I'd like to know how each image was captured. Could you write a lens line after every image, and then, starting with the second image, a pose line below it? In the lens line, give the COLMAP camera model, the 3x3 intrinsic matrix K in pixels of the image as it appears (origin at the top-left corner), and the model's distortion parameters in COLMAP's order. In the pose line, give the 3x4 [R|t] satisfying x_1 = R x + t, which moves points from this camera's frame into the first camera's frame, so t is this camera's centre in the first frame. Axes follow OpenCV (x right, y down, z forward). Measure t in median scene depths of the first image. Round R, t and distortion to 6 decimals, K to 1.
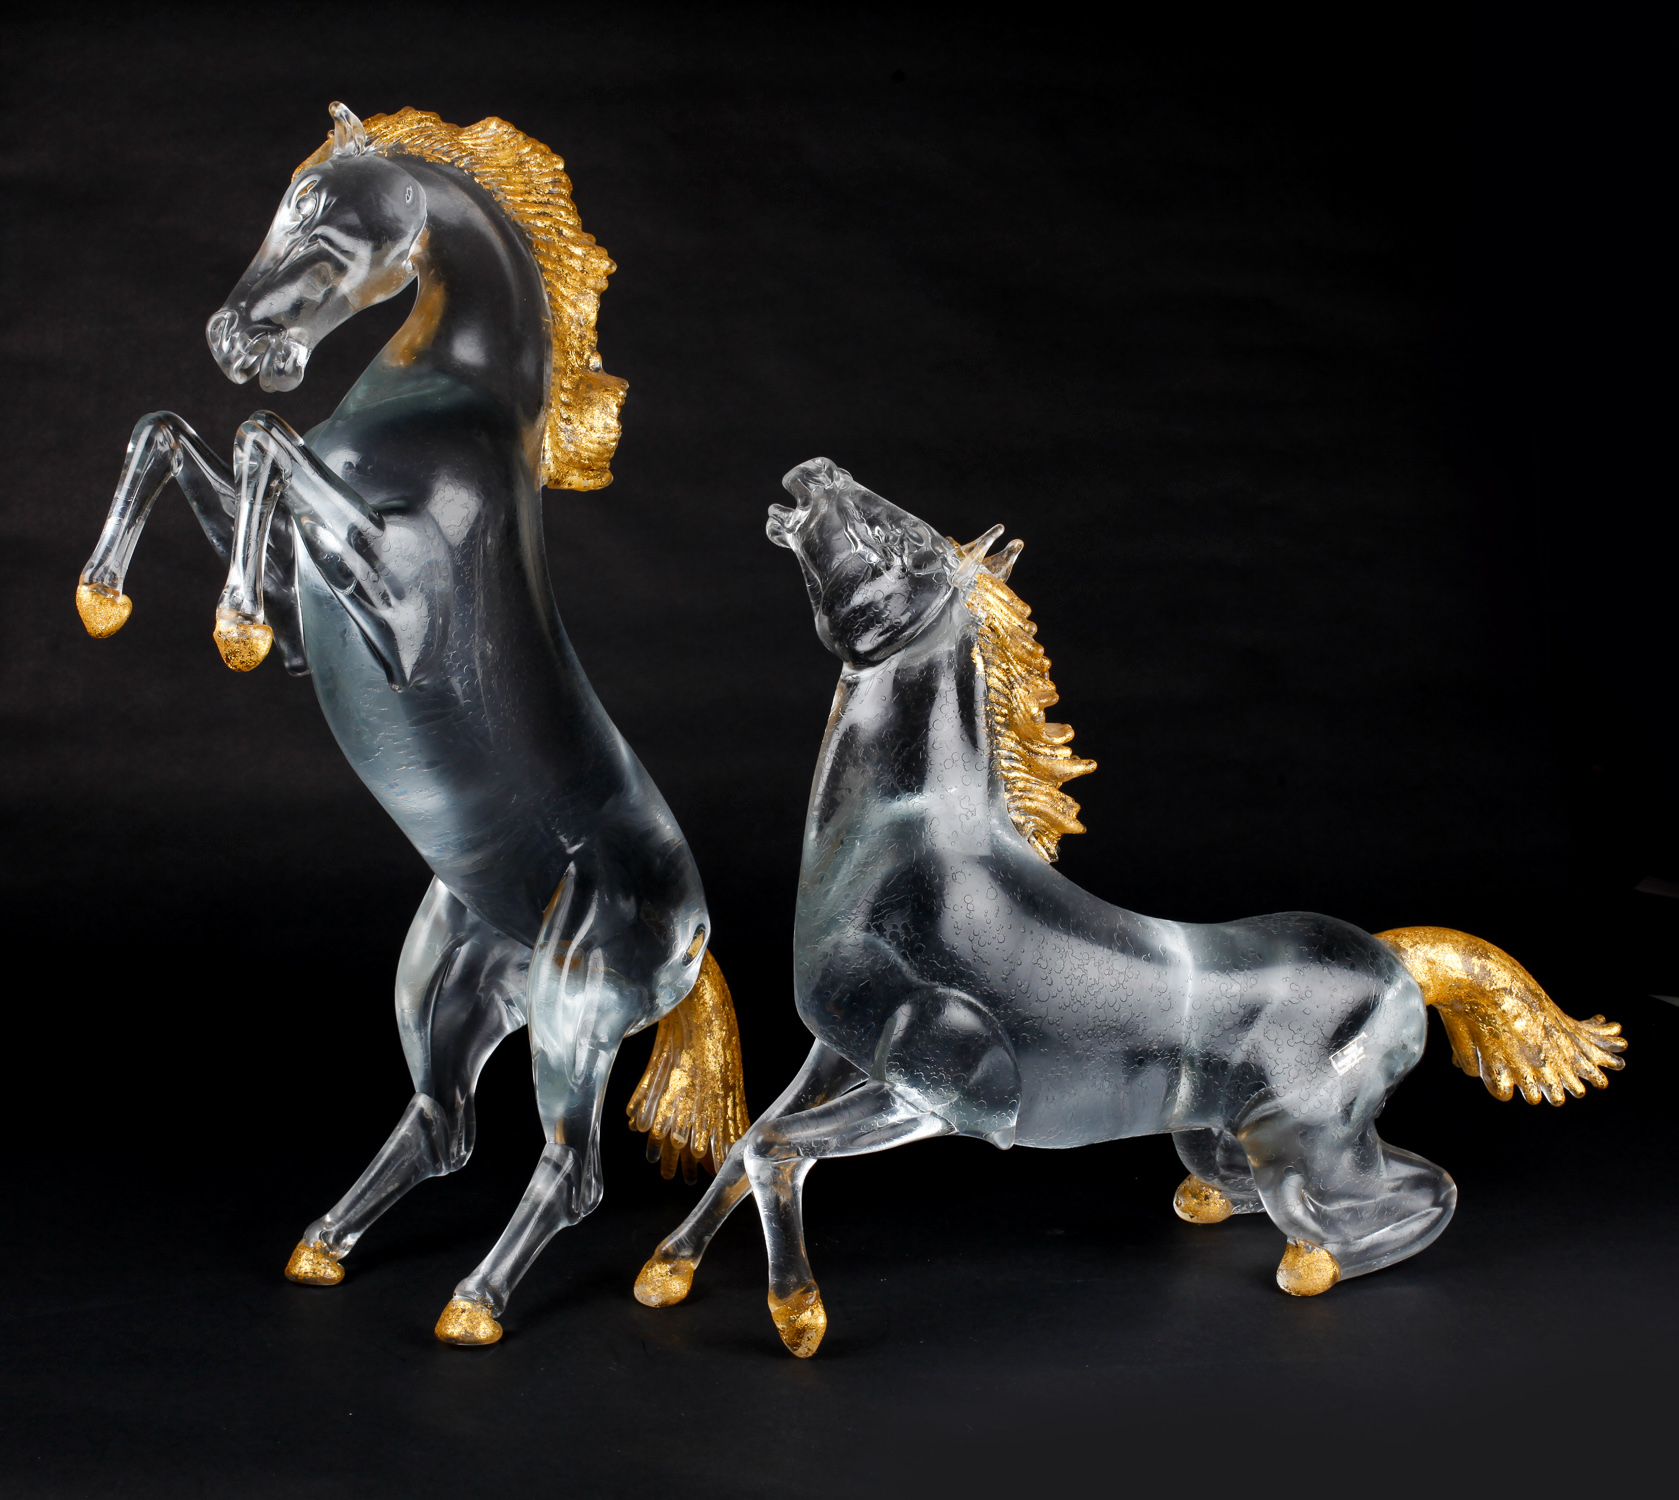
lens RADIAL K [[2998.1, 0, 834.4], [0, 2998.1, 750.0], [0, 0, 1]] dist [-0.173033, 0.000000]
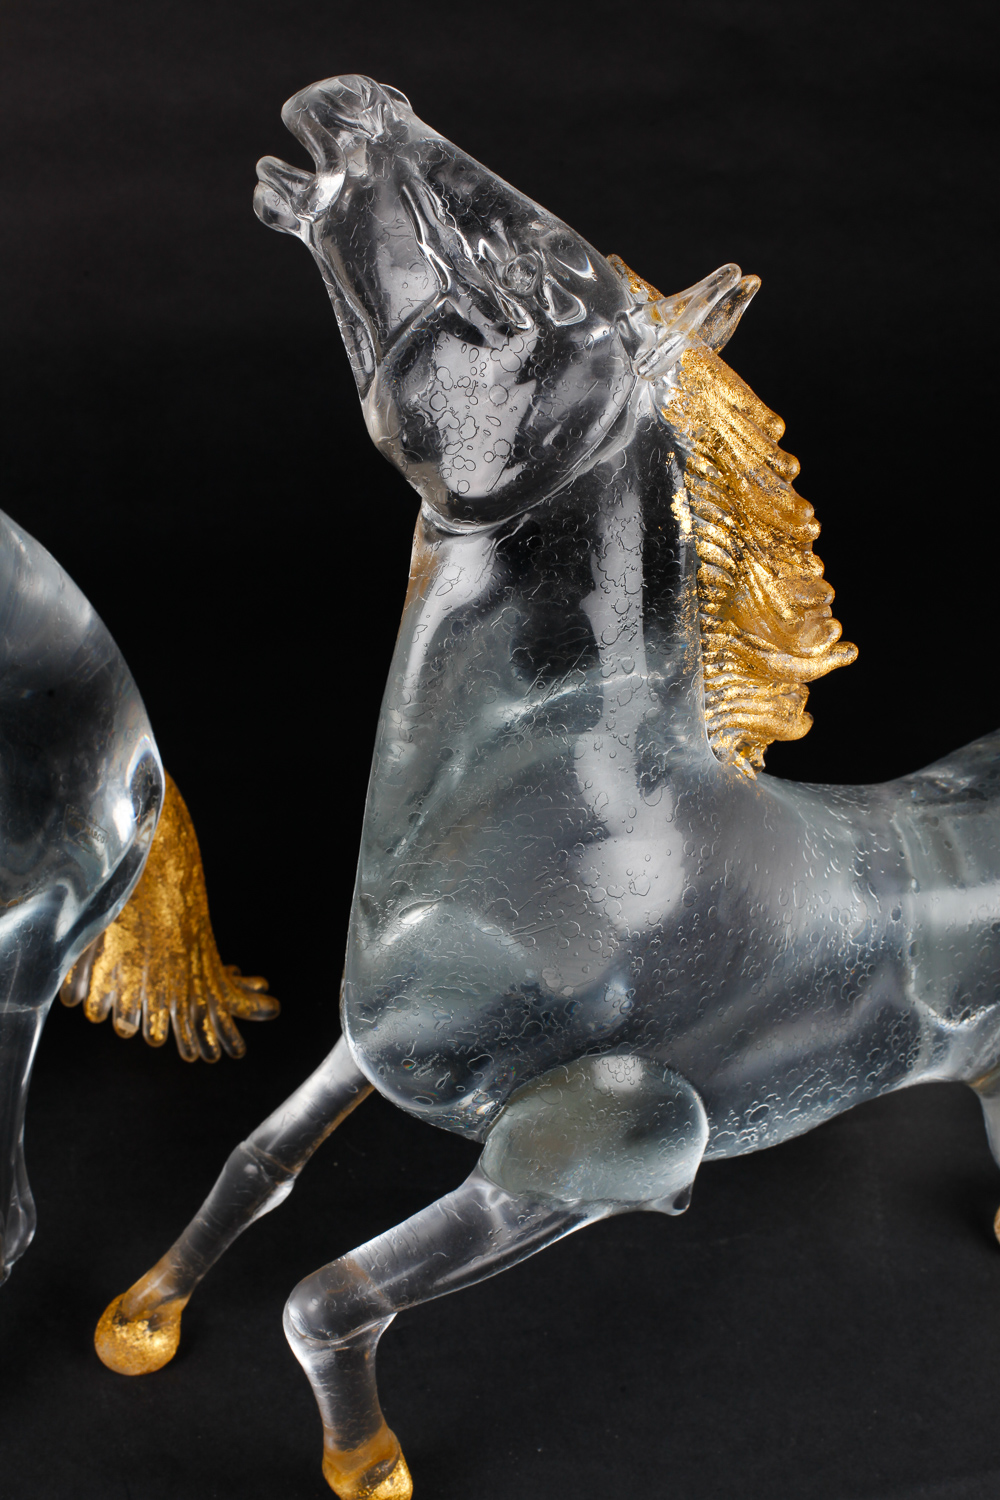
lens RADIAL K [[2225.2, 0, 509.7], [0, 2225.2, 742.8], [0, 0, 1]] dist [-0.208980, 0.000000]
pose [[0.984282, -0.058678, 0.166571, -0.047902], [-0.014444, 0.913281, 0.407075, -0.142850], [-0.176013, -0.403082, 0.898078, 0.581278]]
